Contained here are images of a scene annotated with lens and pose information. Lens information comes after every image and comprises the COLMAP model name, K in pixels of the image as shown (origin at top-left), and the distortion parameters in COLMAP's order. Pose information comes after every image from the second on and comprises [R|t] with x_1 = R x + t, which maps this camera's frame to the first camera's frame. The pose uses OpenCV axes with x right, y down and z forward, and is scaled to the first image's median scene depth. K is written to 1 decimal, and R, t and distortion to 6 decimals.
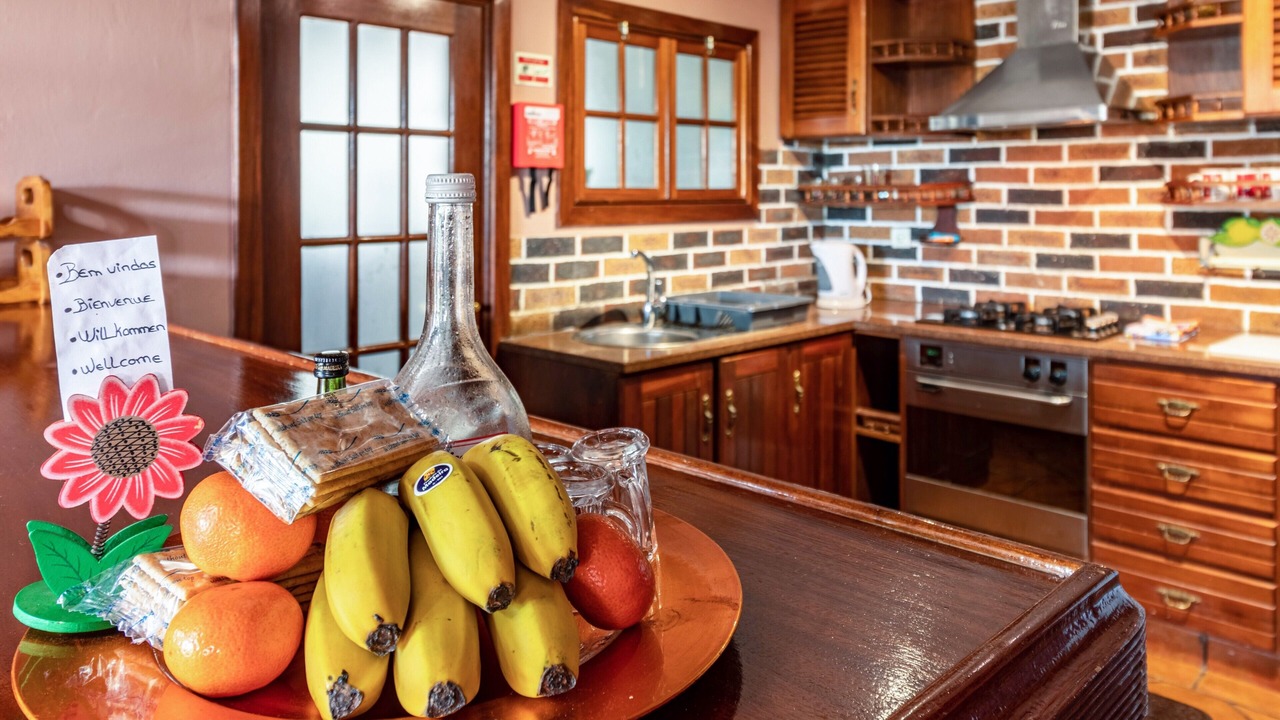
lens RADIAL K [[880.6, 0, 617.8], [0, 880.6, 202.5], [0, 0, 1]] dist [-0.001226, -0.000372]
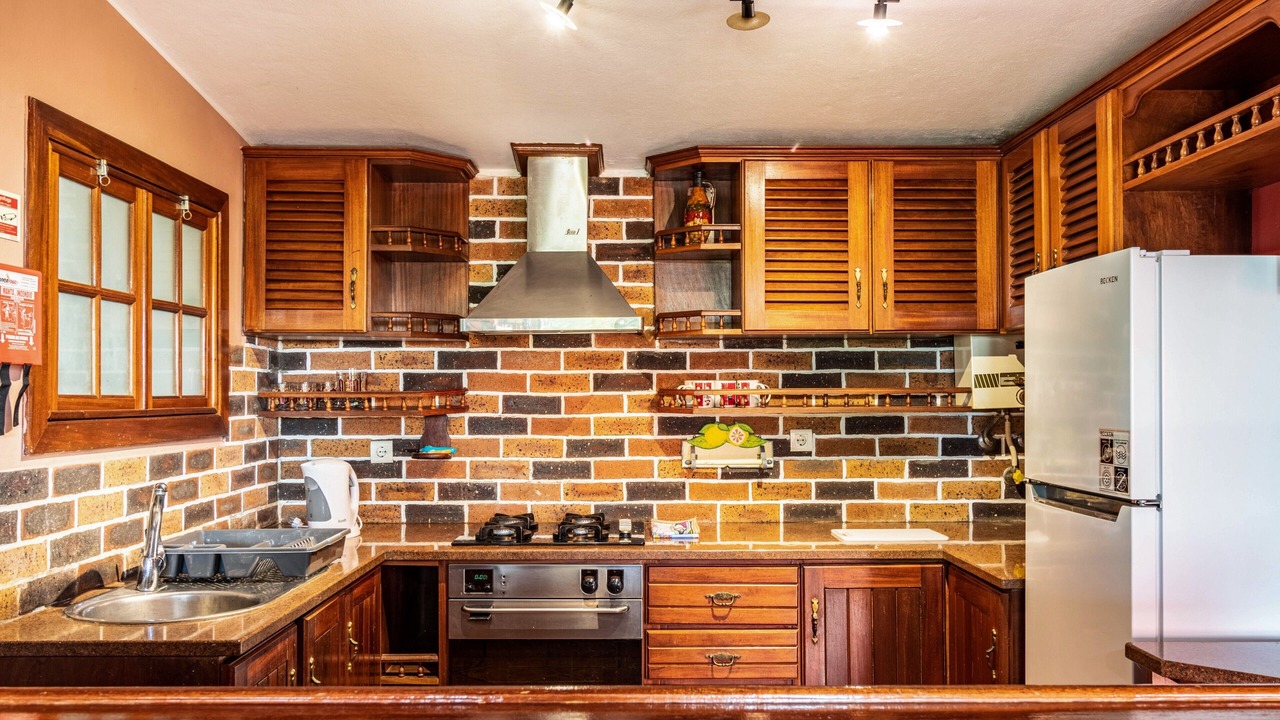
lens RADIAL K [[1002.5, 0, 638.5], [0, 1002.5, 386.4], [0, 0, 1]] dist [-0.001345, 0.002499]
pose [[0.729016, 0.006995, 0.684460, -0.225283], [0.008653, 0.999774, -0.019434, -0.004683], [-0.684441, 0.020091, 0.728791, 0.126685]]
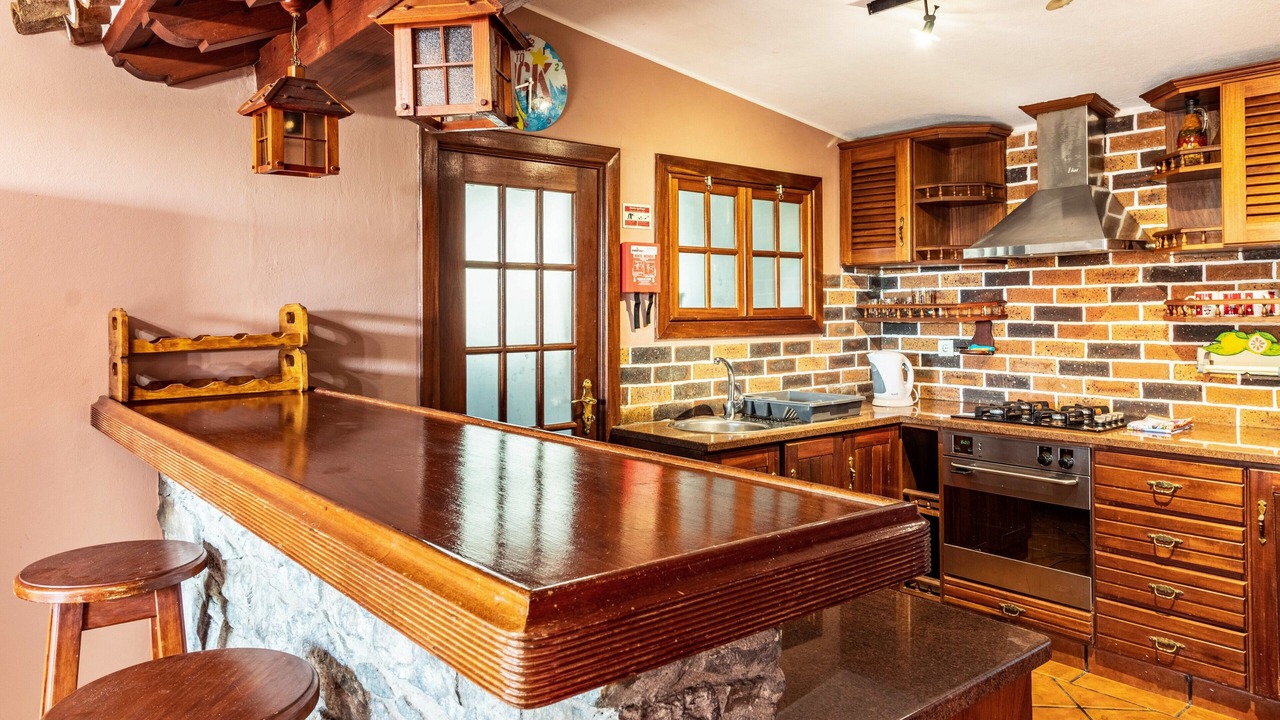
lens RADIAL K [[783.2, 0, 643.2], [0, 783.2, 304.4], [0, 0, 1]] dist [0.003128, 0.000390]
pose [[0.995992, -0.004957, -0.089304, 0.012347], [0.003364, 0.999833, -0.017983, -0.002020], [0.089378, 0.017611, 0.995842, -0.117495]]
